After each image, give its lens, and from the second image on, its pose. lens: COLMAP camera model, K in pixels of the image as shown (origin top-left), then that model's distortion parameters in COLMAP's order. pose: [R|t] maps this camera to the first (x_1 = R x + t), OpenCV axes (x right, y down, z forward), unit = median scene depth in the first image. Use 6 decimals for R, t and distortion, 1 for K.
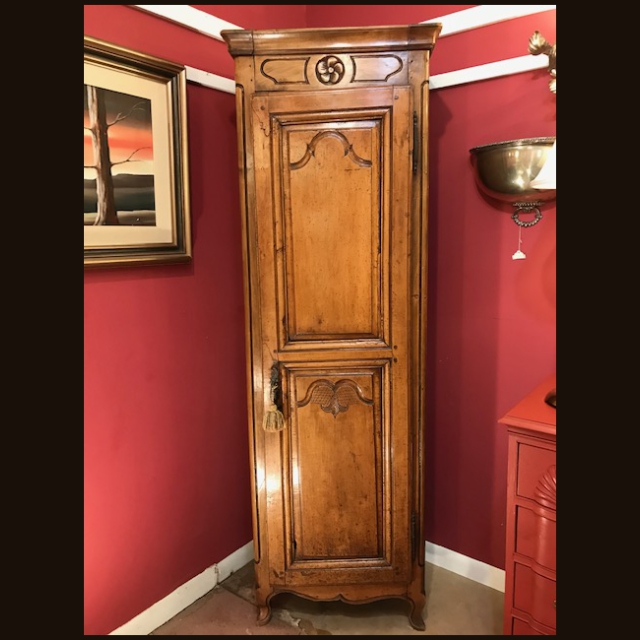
lens RADIAL K [[526.6, 0, 319.2], [0, 526.6, 317.4], [0, 0, 1]] dist [0.054646, -0.055331]
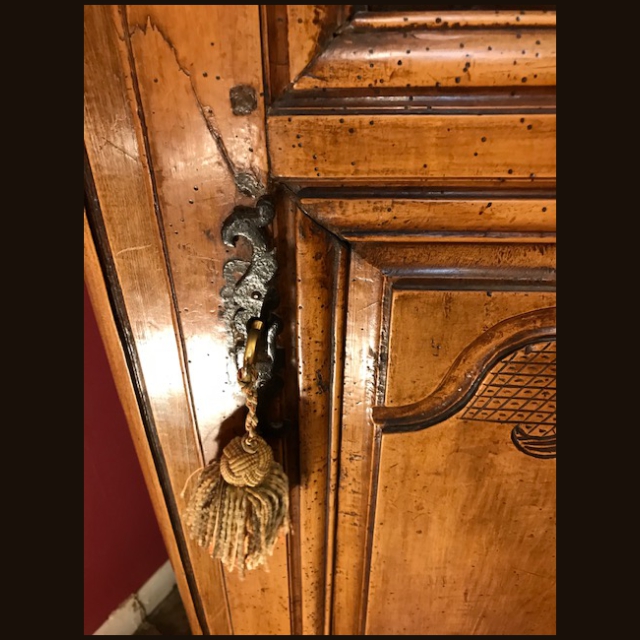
lens RADIAL K [[526.6, 0, 318.4], [0, 526.6, 319.9], [0, 0, 1]] dist [0.054646, -0.055331]
pose [[0.998706, -0.007607, 0.050287, -0.075665], [-0.016369, 0.888064, 0.459429, 0.055101], [-0.048153, -0.459658, 0.886790, 0.900524]]
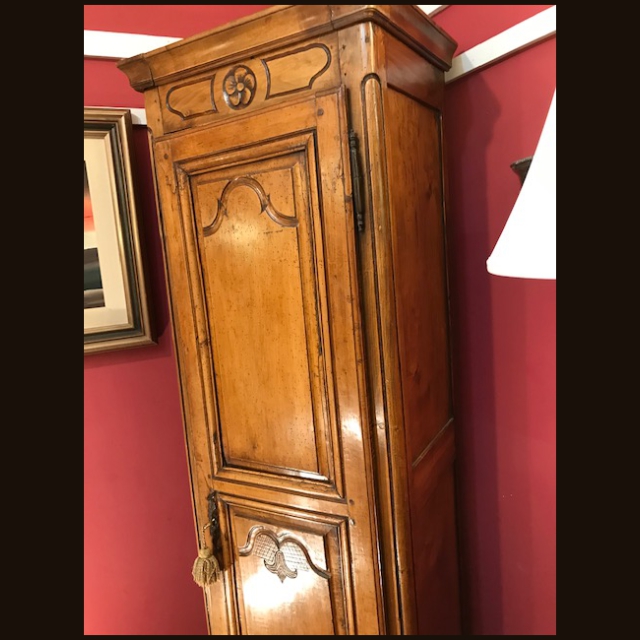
lens RADIAL K [[526.6, 0, 320.7], [0, 526.6, 320.5], [0, 0, 1]] dist [0.054646, -0.055331]
pose [[0.881670, 0.014574, -0.471641, 0.418205], [-0.005302, 0.999766, 0.020981, -0.178201], [0.471836, -0.015997, 0.881541, 0.435348]]
